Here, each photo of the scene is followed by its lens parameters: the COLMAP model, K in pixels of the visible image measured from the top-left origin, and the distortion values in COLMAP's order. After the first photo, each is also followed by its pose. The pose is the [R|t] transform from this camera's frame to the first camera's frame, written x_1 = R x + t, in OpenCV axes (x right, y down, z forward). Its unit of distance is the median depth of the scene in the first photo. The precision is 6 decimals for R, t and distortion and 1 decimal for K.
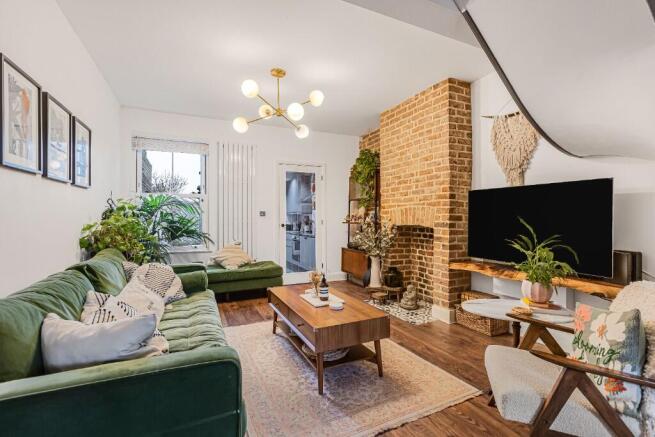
lens RADIAL K [[304.2, 0, 337.4], [0, 304.2, 215.5], [0, 0, 1]] dist [0.000554, 0.000256]
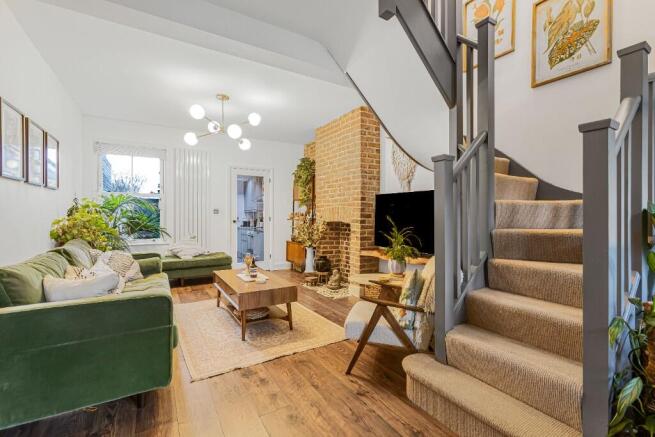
lens RADIAL K [[295.6, 0, 330.6], [0, 295.6, 215.5], [0, 0, 1]] dist [0.012551, 0.000799]
pose [[0.995964, 0.005043, 0.089614, 0.128140], [-0.005732, 0.999956, 0.007438, -0.000992], [-0.089573, -0.007921, 0.995949, -0.229102]]
